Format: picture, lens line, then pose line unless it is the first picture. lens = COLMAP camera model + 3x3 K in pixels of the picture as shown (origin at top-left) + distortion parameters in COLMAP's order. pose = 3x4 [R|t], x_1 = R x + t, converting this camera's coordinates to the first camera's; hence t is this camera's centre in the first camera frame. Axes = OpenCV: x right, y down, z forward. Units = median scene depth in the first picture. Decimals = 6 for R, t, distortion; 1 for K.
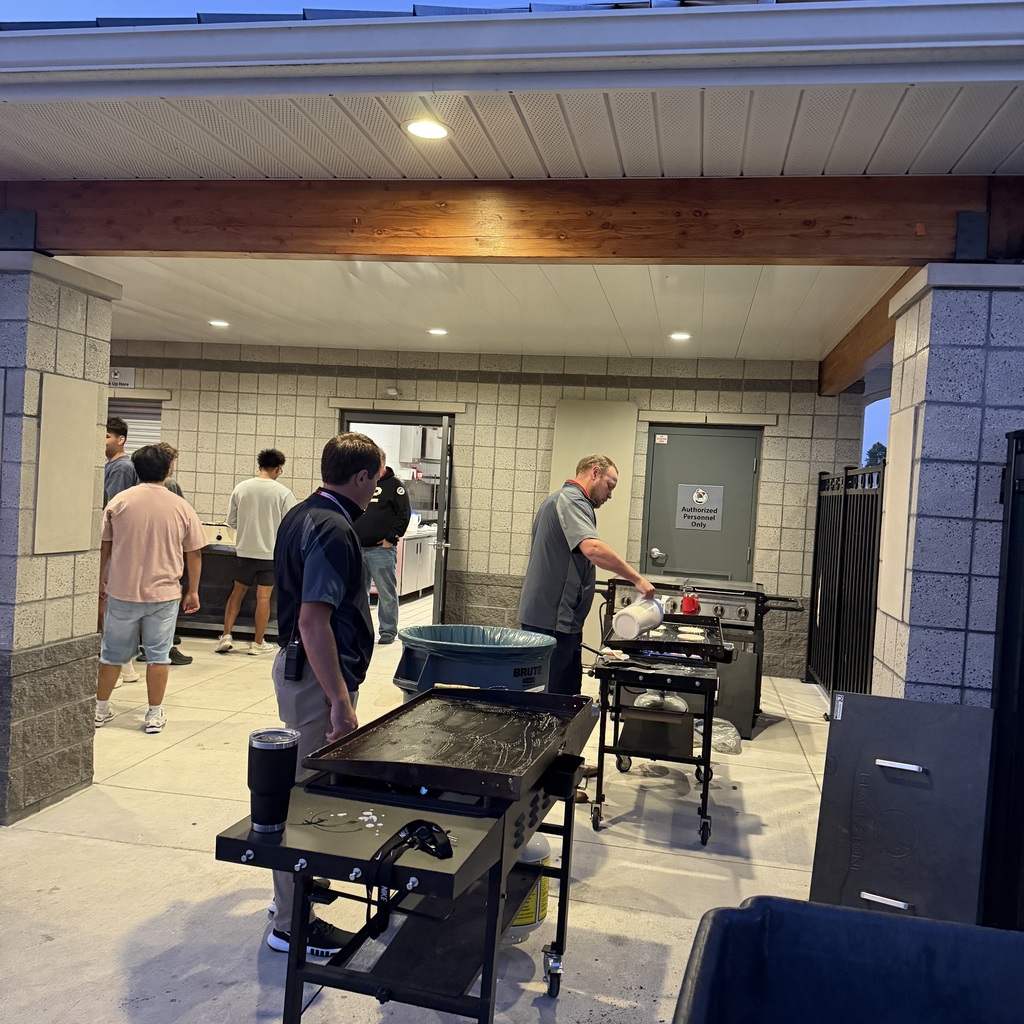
lens RADIAL K [[940.9, 0, 512.0], [0, 940.9, 512.0], [0, 0, 1]] dist [0.009953, -0.015594]
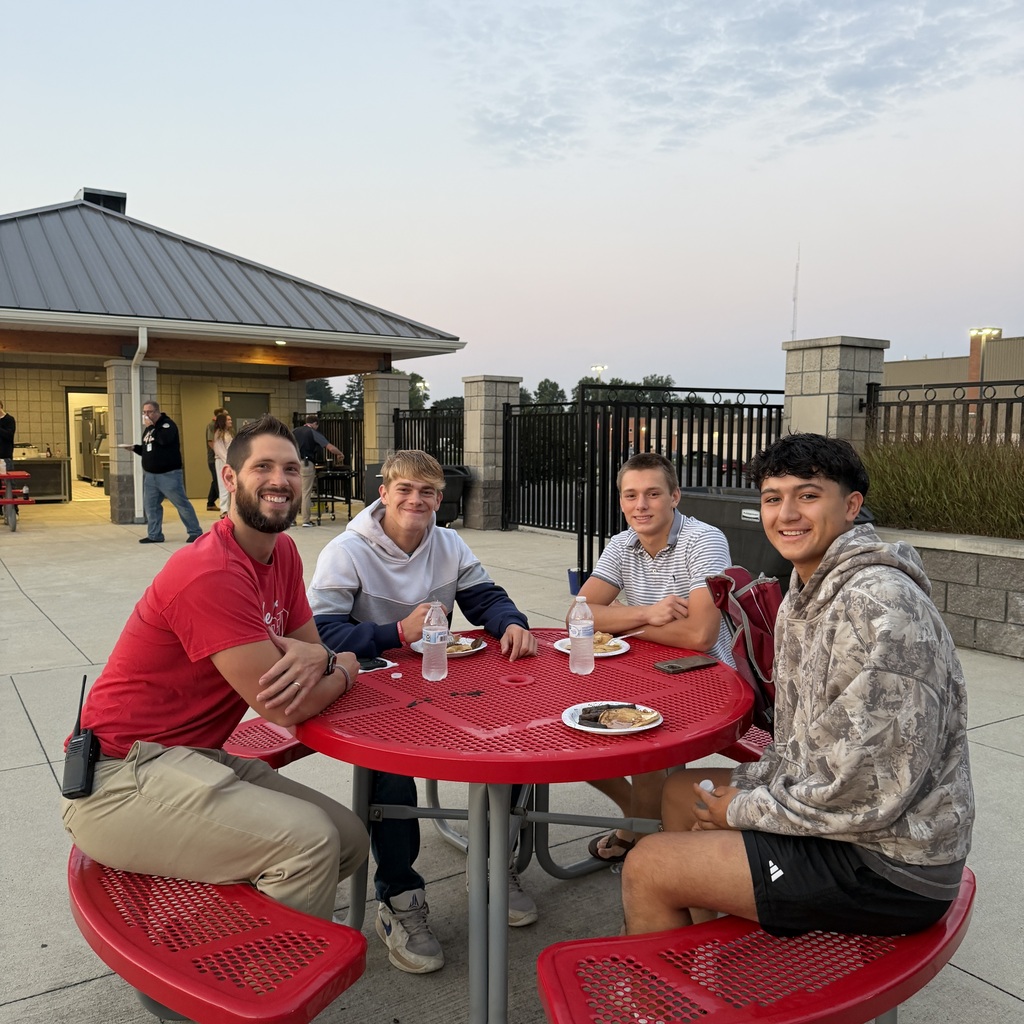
lens RADIAL K [[960.4, 0, 476.6], [0, 960.4, 513.8], [0, 0, 1]] dist [0.032769, -0.223594]
pose [[0.736293, -0.104517, 0.668542, -1.039516], [0.045125, 0.993384, 0.105603, -0.018291], [-0.675156, -0.047586, 0.736138, -1.227700]]
